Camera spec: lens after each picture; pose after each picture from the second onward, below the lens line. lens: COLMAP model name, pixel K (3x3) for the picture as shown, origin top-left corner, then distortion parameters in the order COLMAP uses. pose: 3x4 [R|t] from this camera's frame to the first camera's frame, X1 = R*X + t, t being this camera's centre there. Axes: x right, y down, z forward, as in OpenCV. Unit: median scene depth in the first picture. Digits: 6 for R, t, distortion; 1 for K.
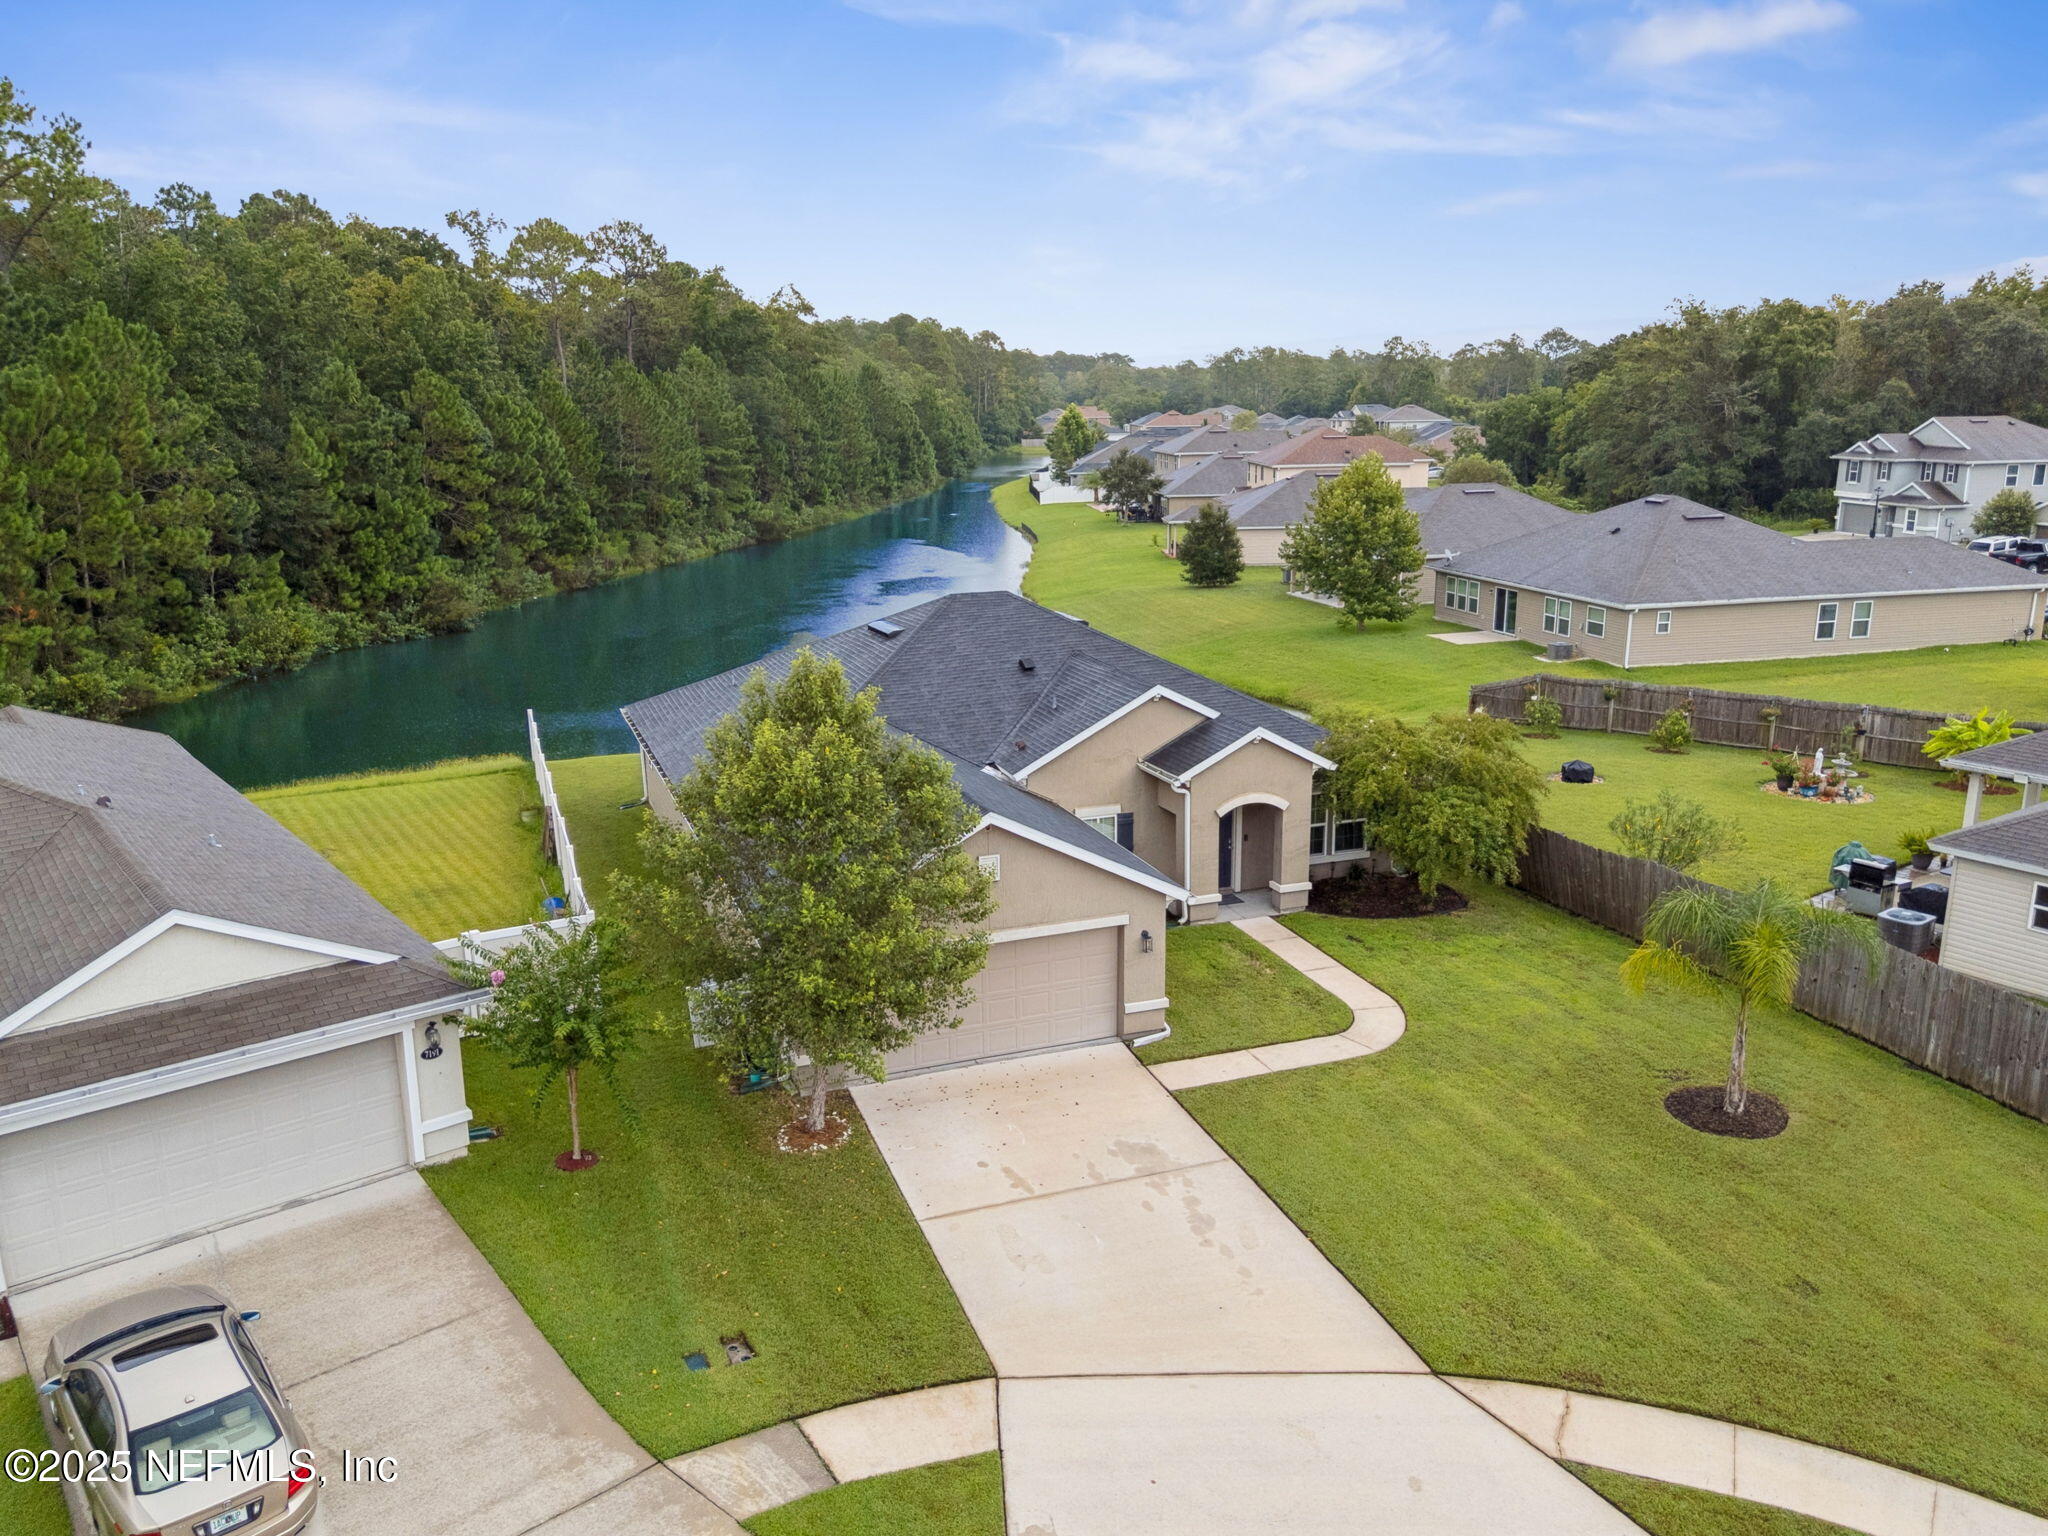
lens RADIAL K [[1535.2, 0, 1024.0], [0, 1535.2, 768.0], [0, 0, 1]] dist [0.084811, -0.089646]
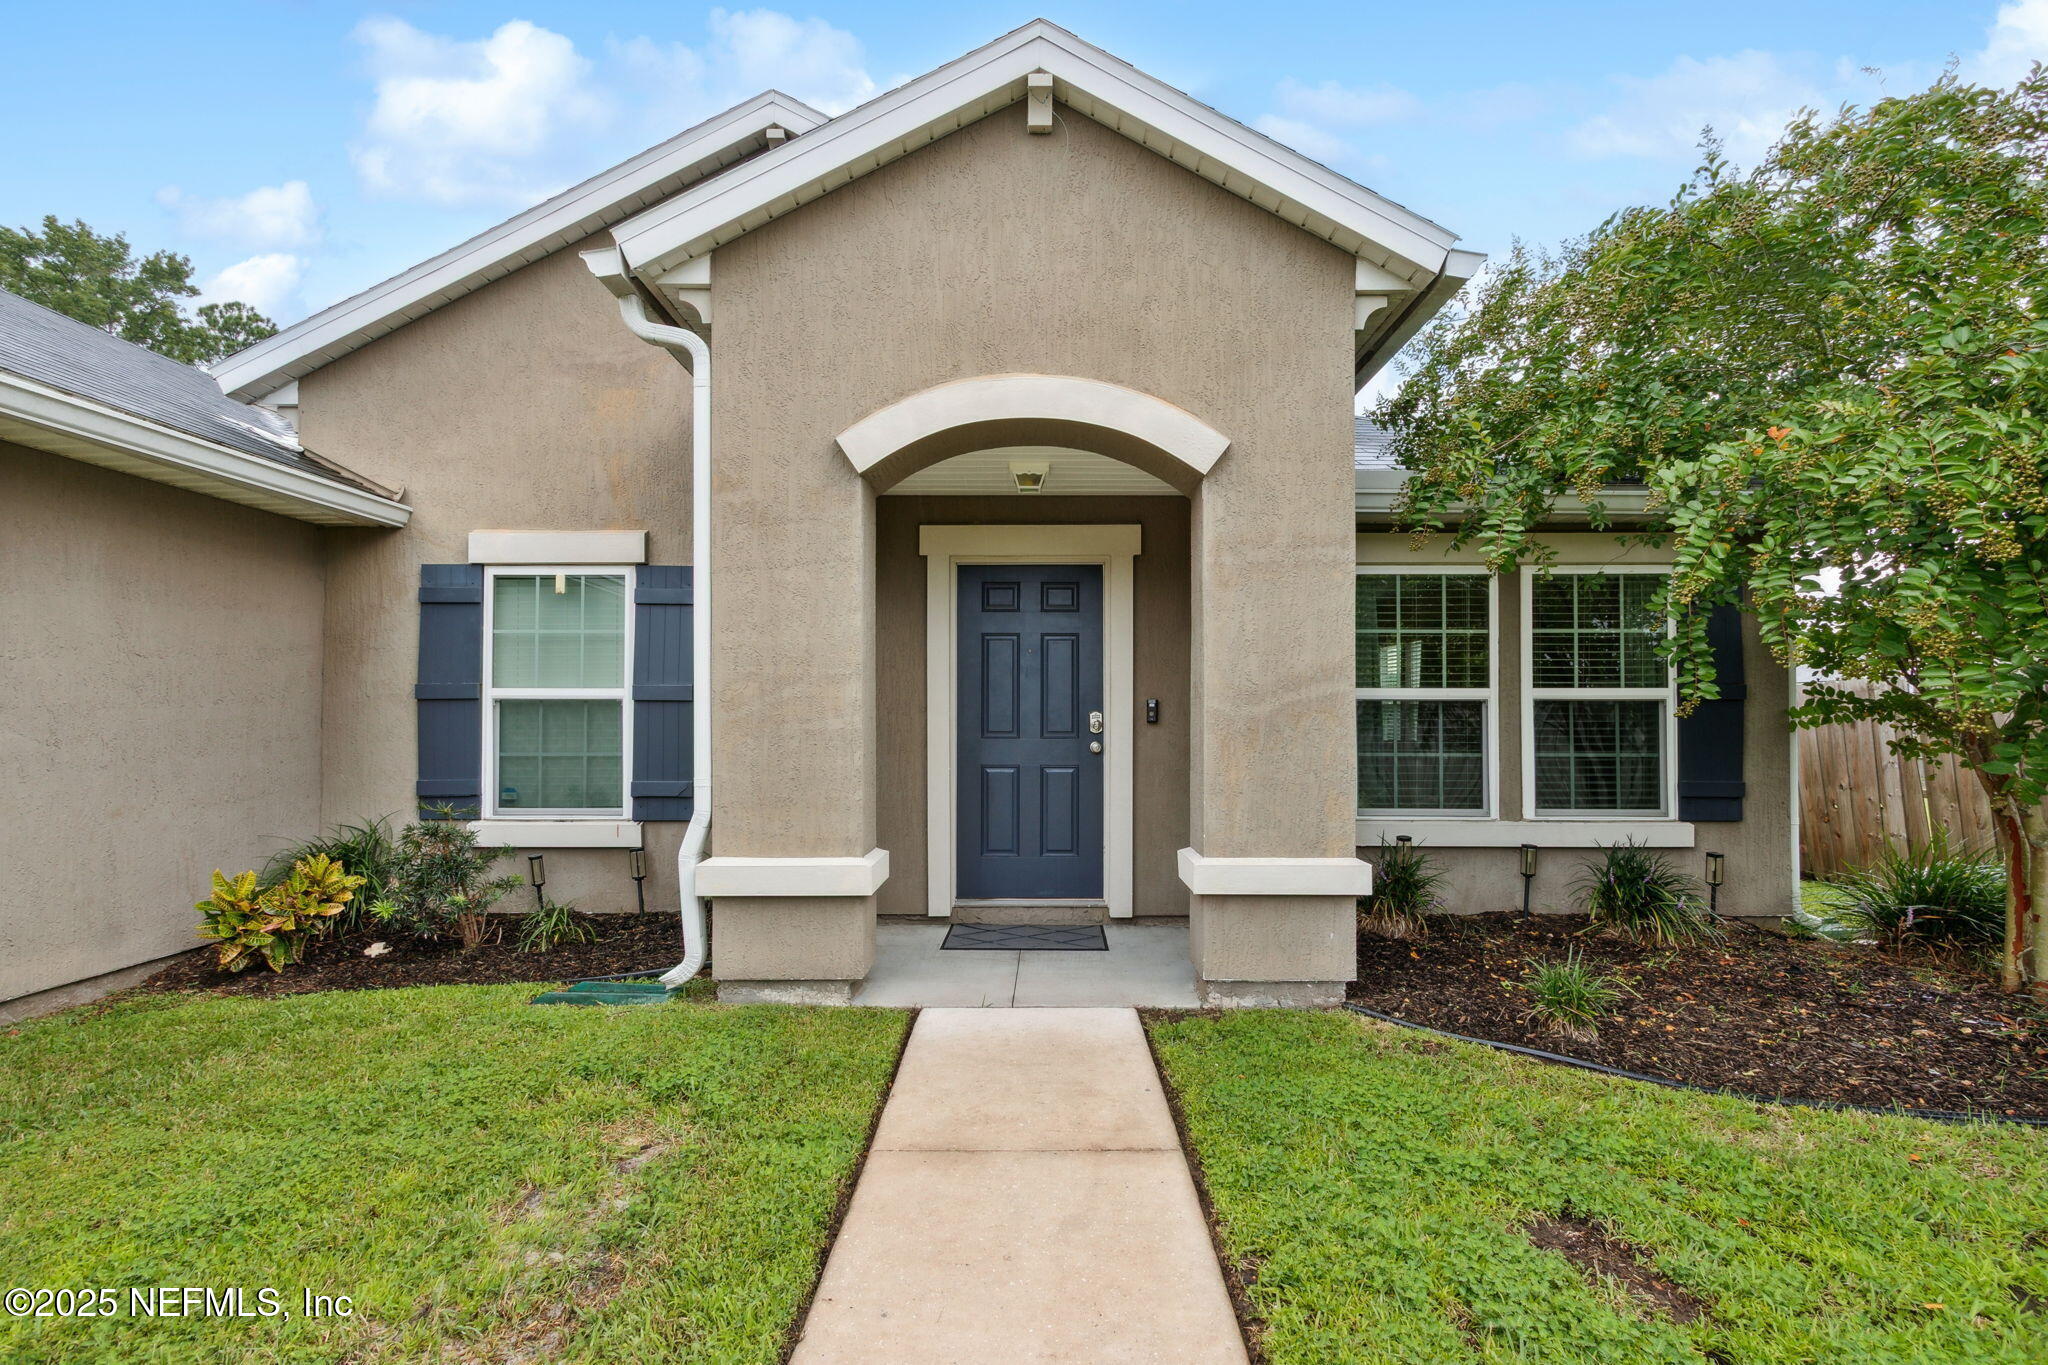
lens RADIAL K [[976.8, 0, 1024.0], [0, 976.8, 682.5], [0, 0, 1]] dist [0.000815, 0.000126]
pose [[0.938495, 0.001057, -0.345292, 0.089258], [-0.092951, 0.963855, -0.249688, 0.041703], [0.332548, 0.266426, 0.904671, 0.410372]]
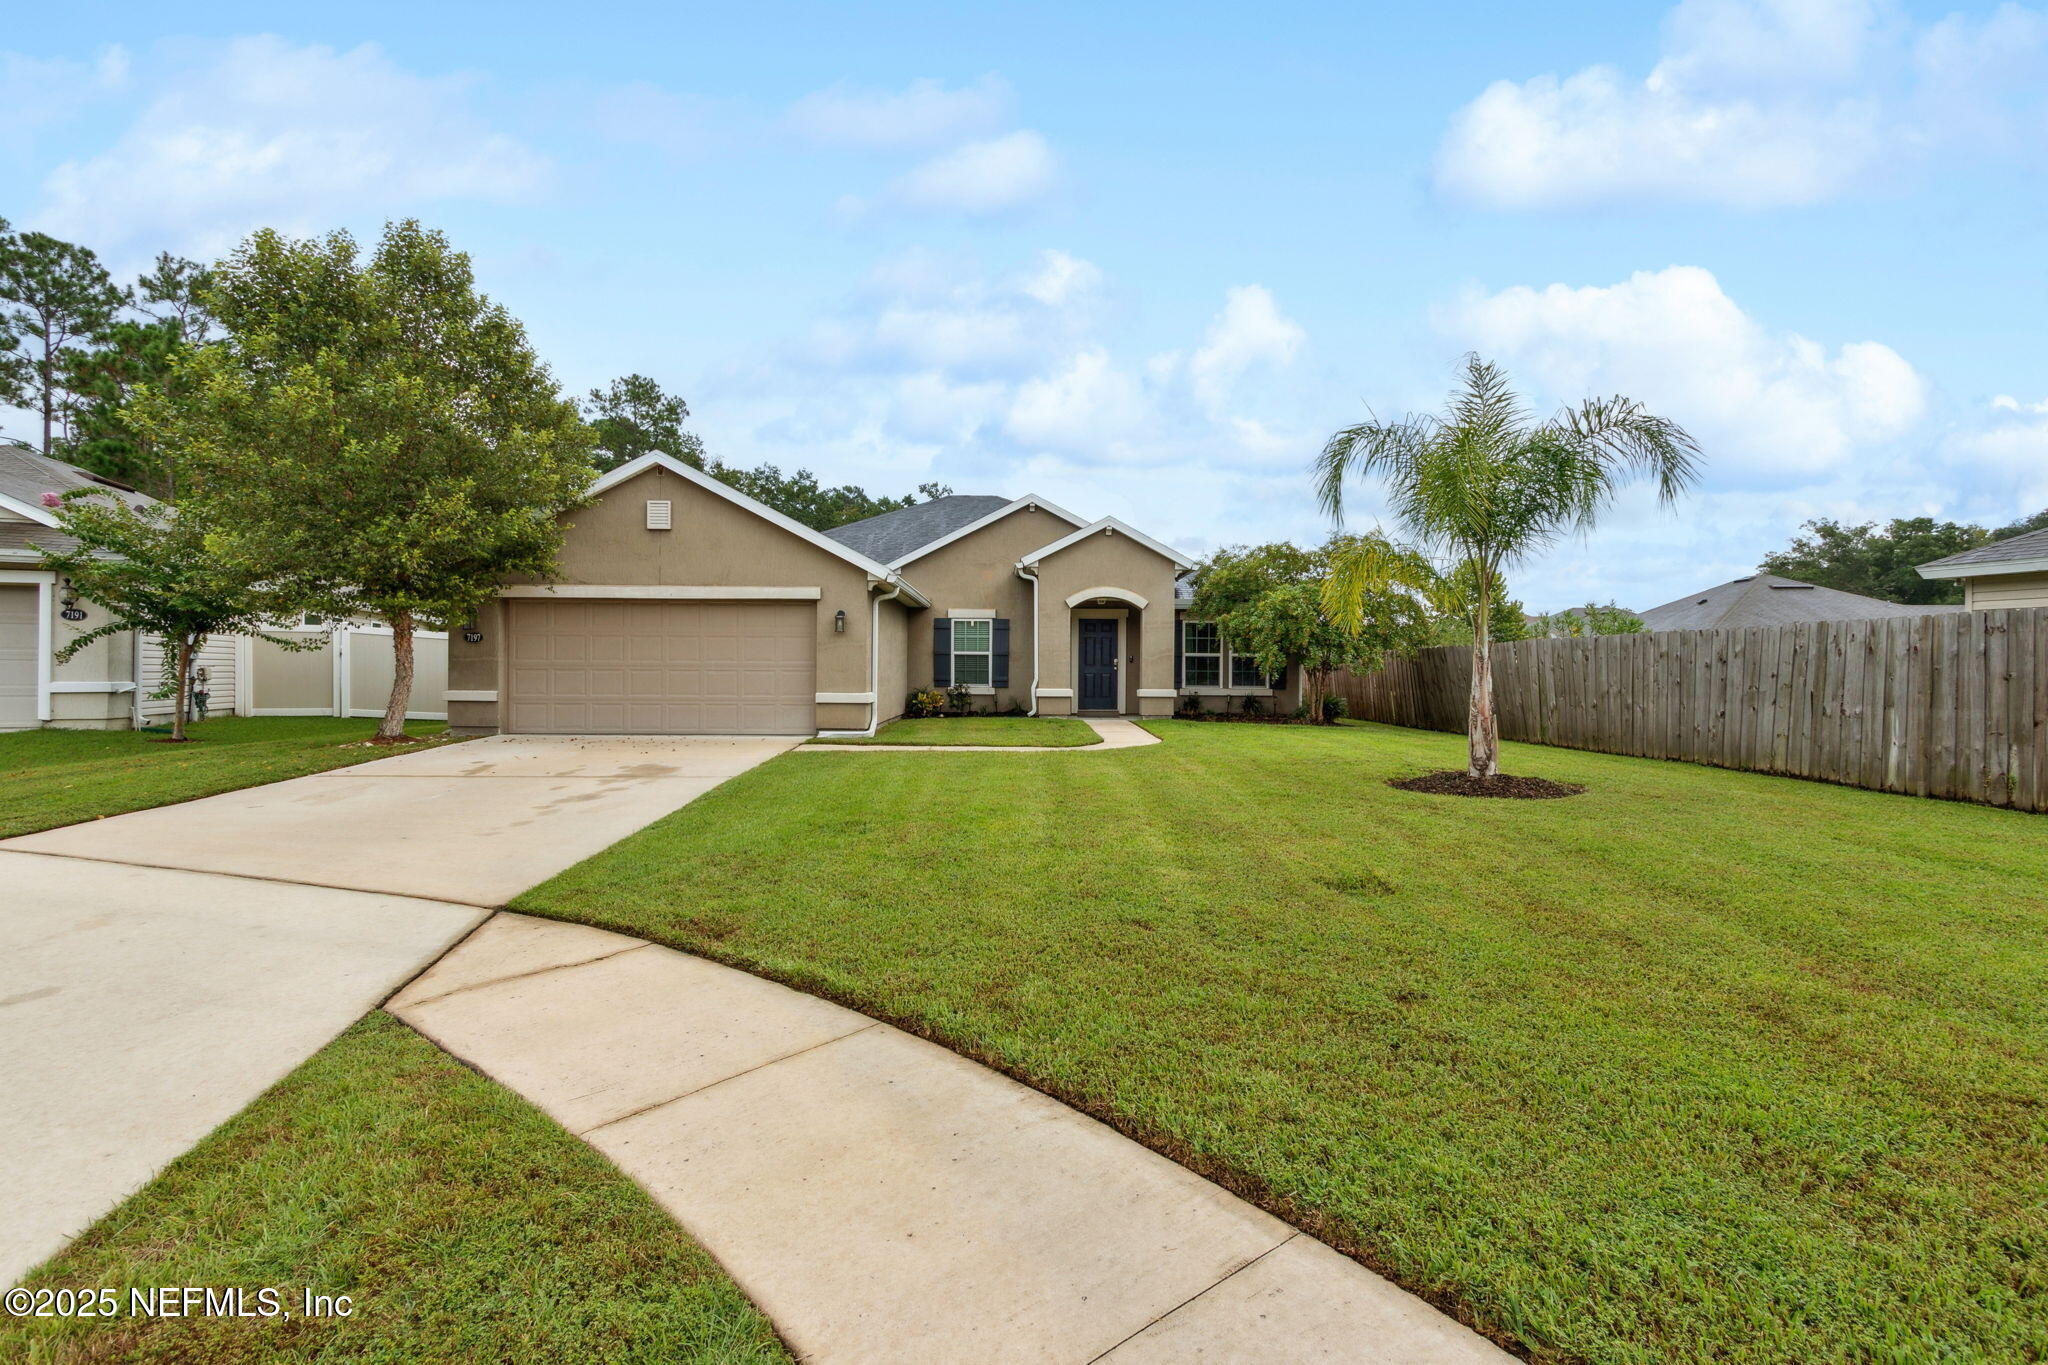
lens RADIAL K [[958.8, 0, 1030.9], [0, 958.8, 654.9], [0, 0, 1]] dist [0.008498, -0.001241]
pose [[0.944289, 0.010392, -0.328952, 0.141762], [-0.094061, 0.966333, -0.239484, 0.097808], [0.315389, 0.257083, 0.913476, 0.197867]]
